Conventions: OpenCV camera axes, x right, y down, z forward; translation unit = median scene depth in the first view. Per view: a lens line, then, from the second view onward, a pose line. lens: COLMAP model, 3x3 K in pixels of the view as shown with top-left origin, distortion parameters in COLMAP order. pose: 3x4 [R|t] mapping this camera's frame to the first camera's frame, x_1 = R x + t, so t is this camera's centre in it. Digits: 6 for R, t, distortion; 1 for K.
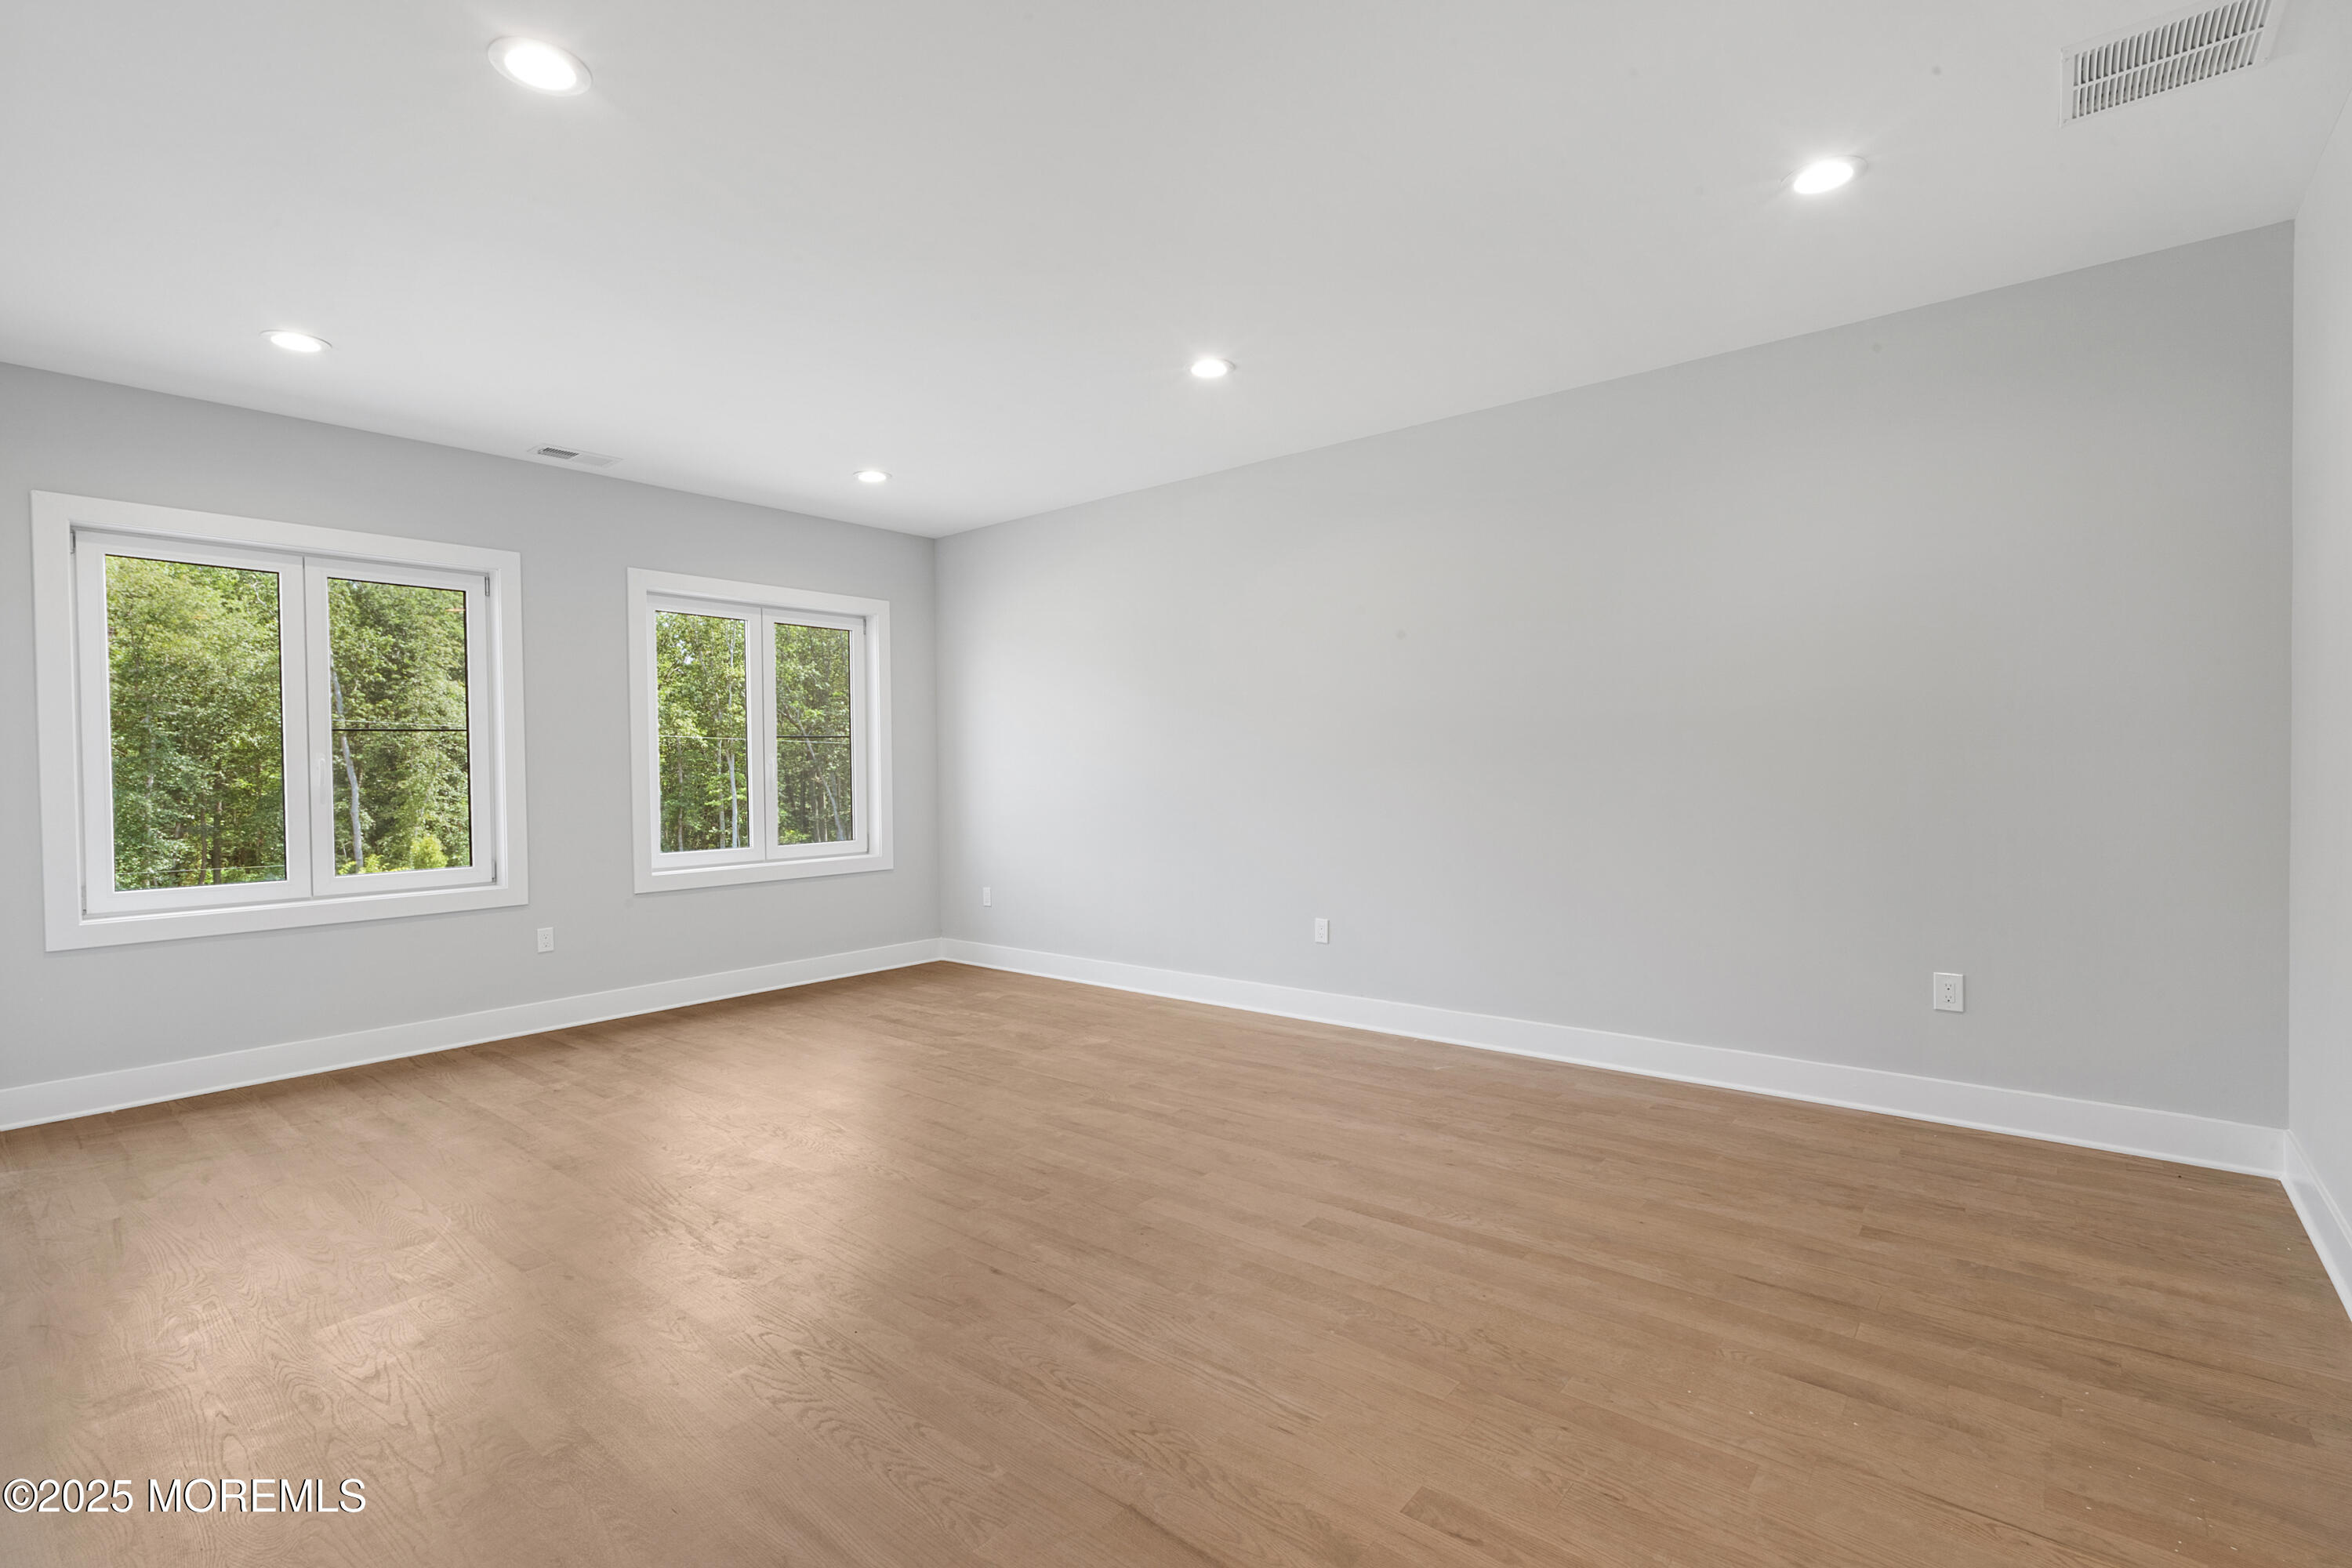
lens RADIAL K [[1072.3, 0, 1186.5], [0, 1072.3, 784.5], [0, 0, 1]] dist [0.000006, 0.000058]
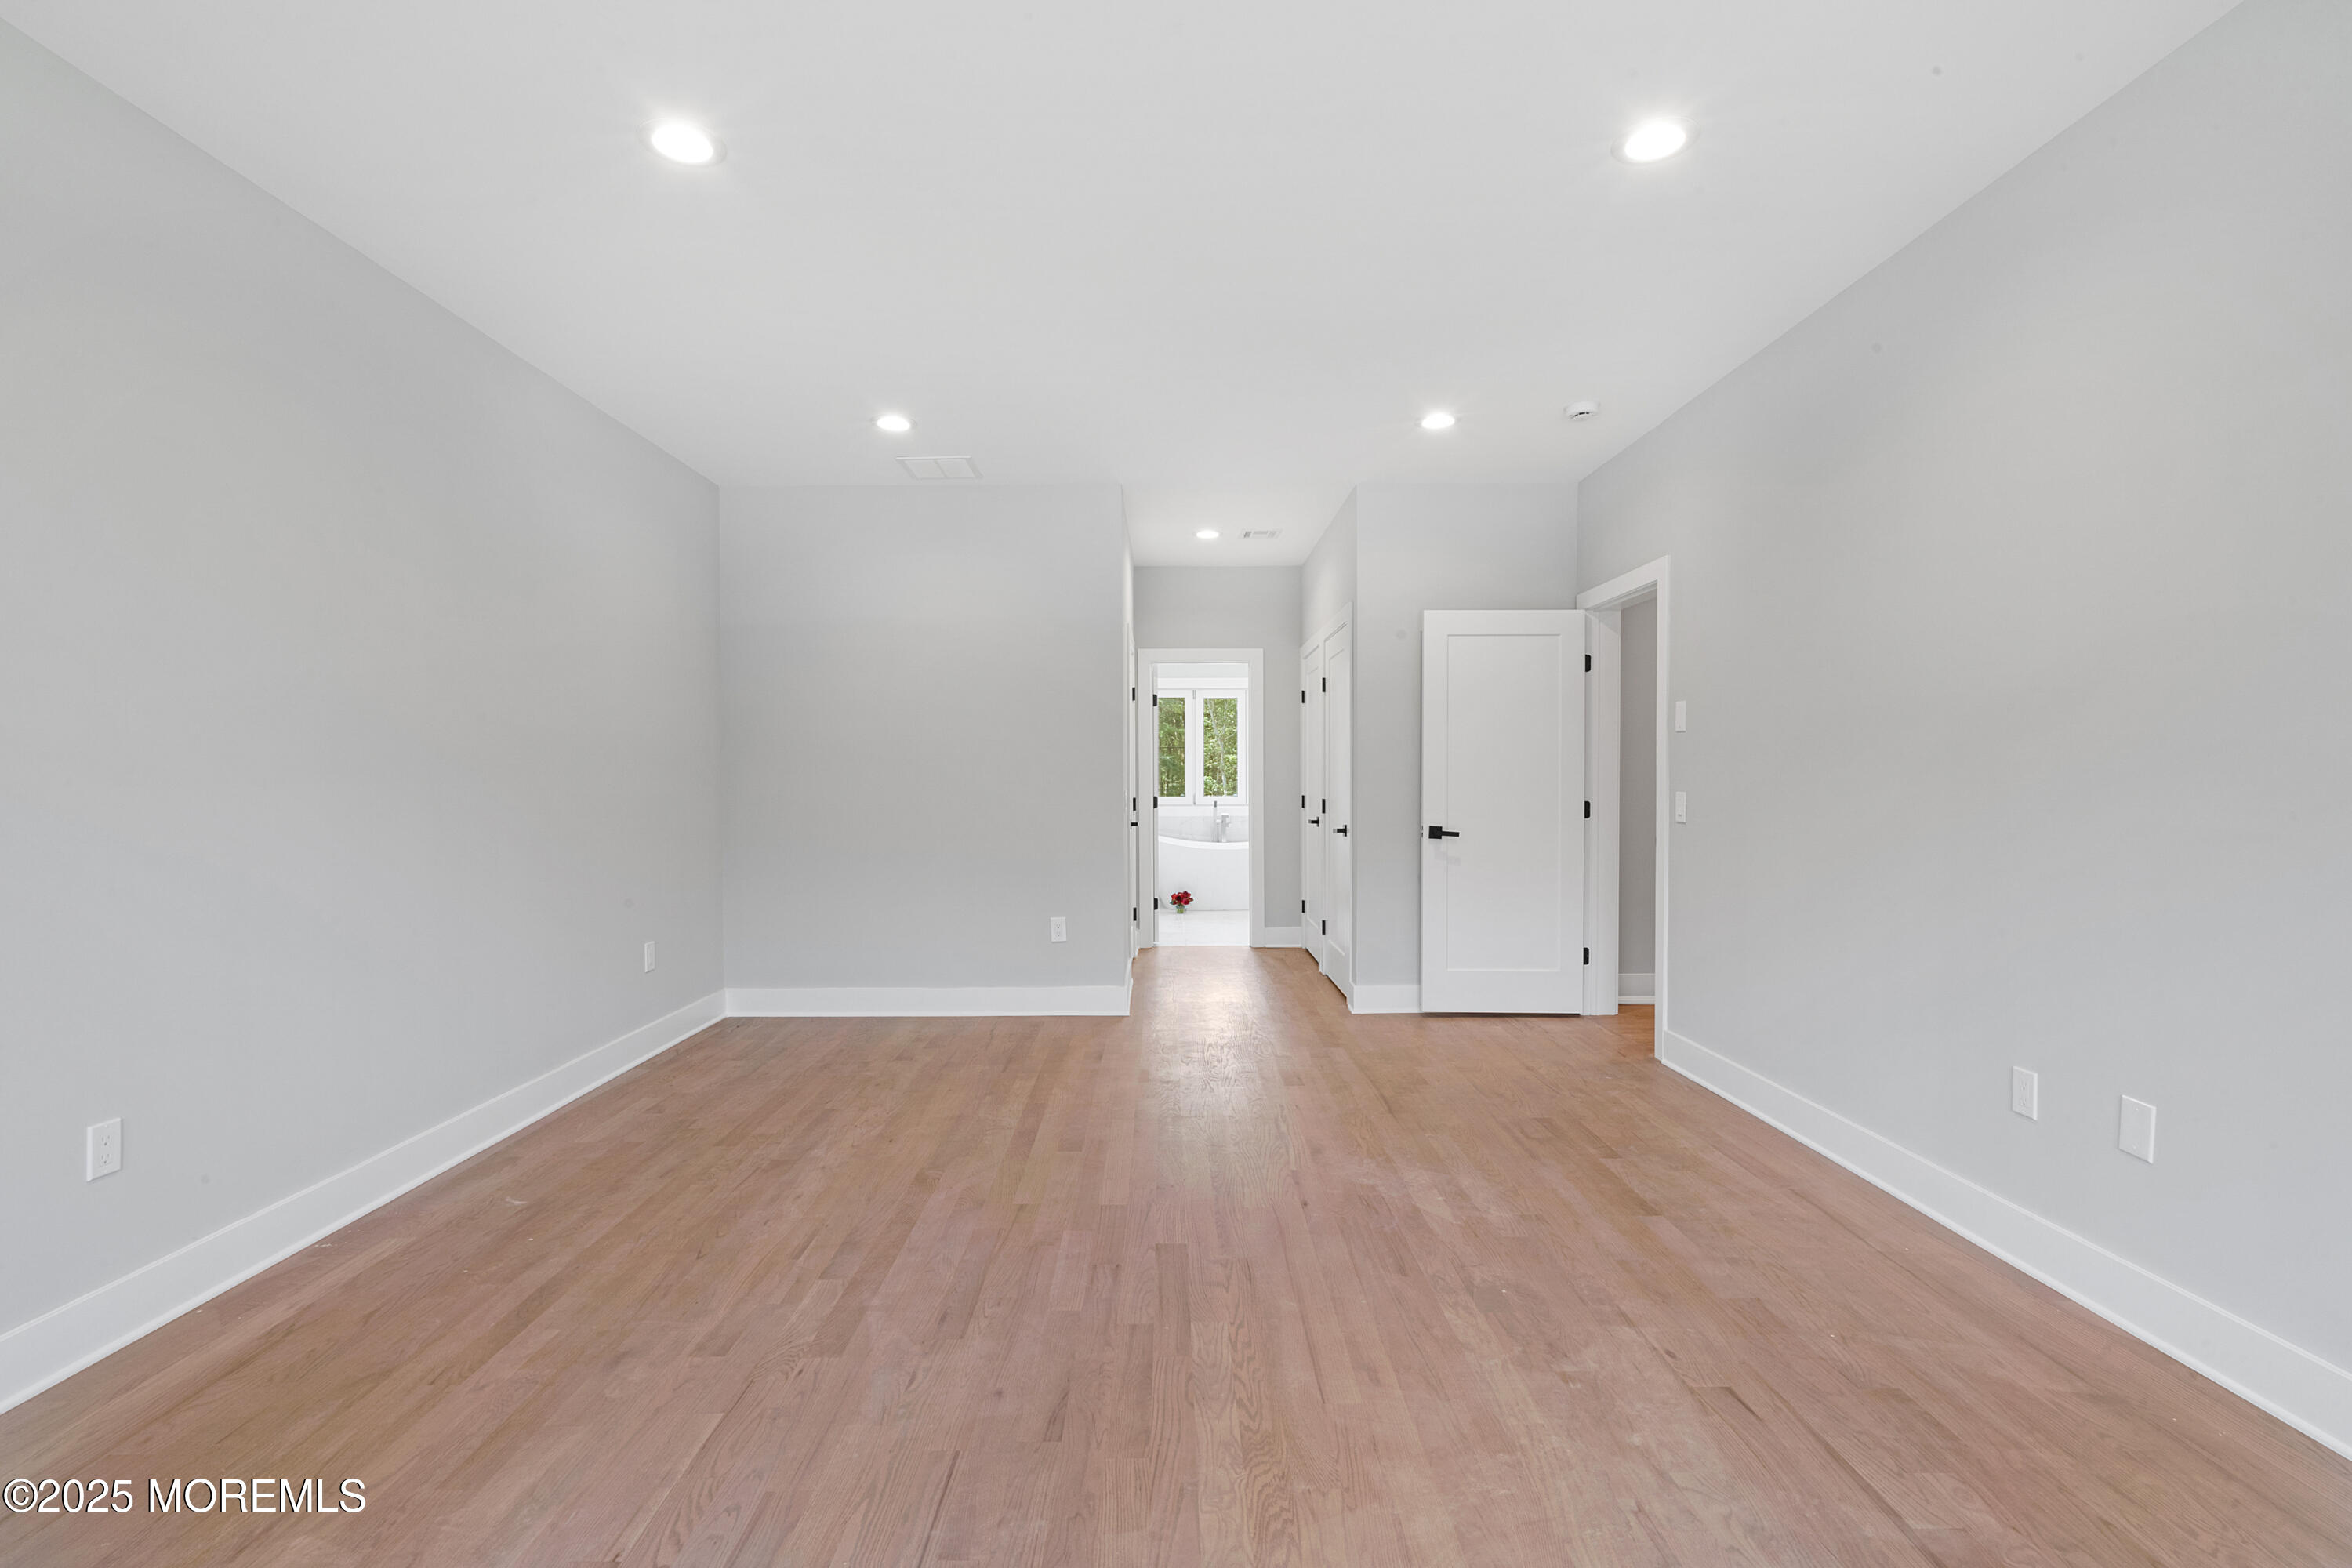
lens RADIAL K [[1072.3, 0, 1177.0], [0, 1072.3, 786.5], [0, 0, 1]] dist [0.000006, 0.000058]
pose [[-0.635925, 0.011058, 0.771672, -0.732893], [0.028174, 0.999563, 0.008894, -0.007847], [-0.771237, 0.027397, -0.635959, 1.357966]]
